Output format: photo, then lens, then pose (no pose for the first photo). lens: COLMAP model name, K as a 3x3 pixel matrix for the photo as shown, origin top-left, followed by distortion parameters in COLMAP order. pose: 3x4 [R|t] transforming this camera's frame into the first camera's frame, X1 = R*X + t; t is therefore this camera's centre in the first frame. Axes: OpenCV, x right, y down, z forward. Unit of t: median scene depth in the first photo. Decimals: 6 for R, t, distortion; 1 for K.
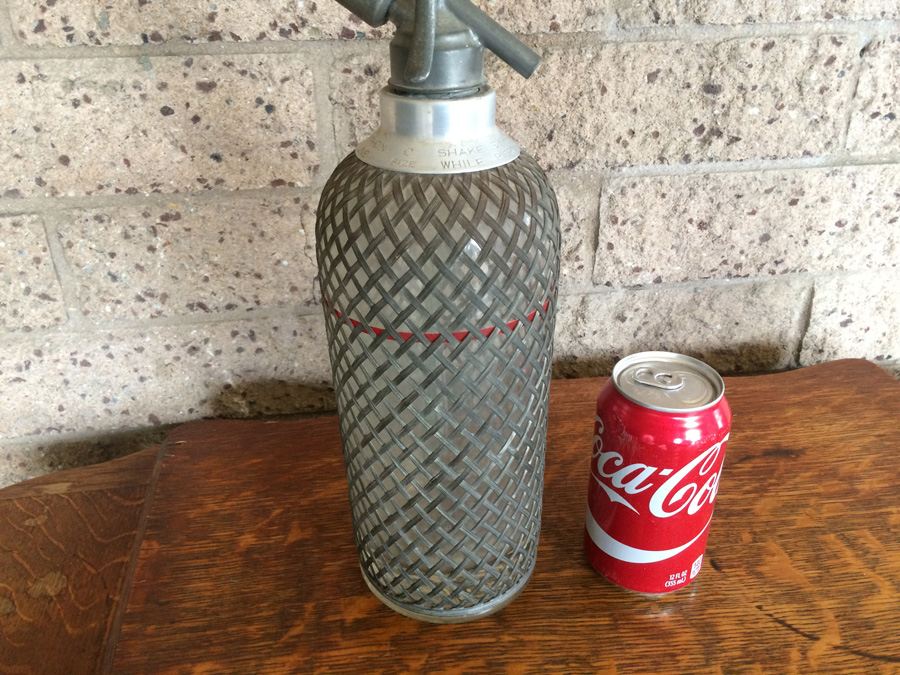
lens RADIAL K [[779.0, 0, 431.8], [0, 779.0, 349.5], [0, 0, 1]] dist [0.045055, 0.005750]
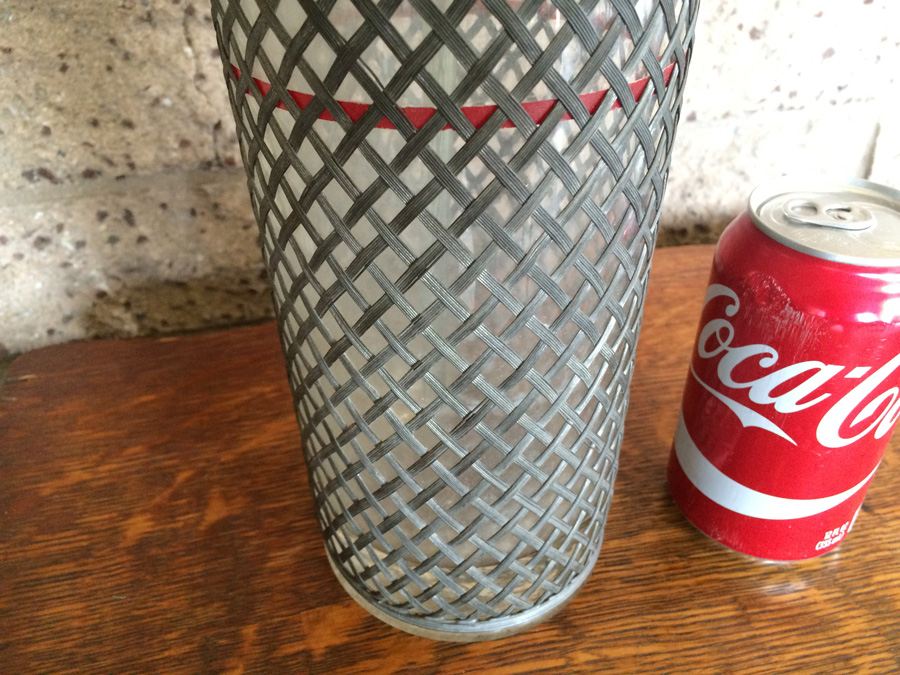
lens RADIAL K [[819.4, 0, 450.3], [0, 819.4, 358.9], [0, 0, 1]] dist [0.069212, -0.131621]
pose [[0.992119, -0.065417, 0.106869, -0.049944], [0.052036, 0.990977, 0.123515, 0.042578], [-0.113985, -0.116980, 0.986571, 0.331675]]
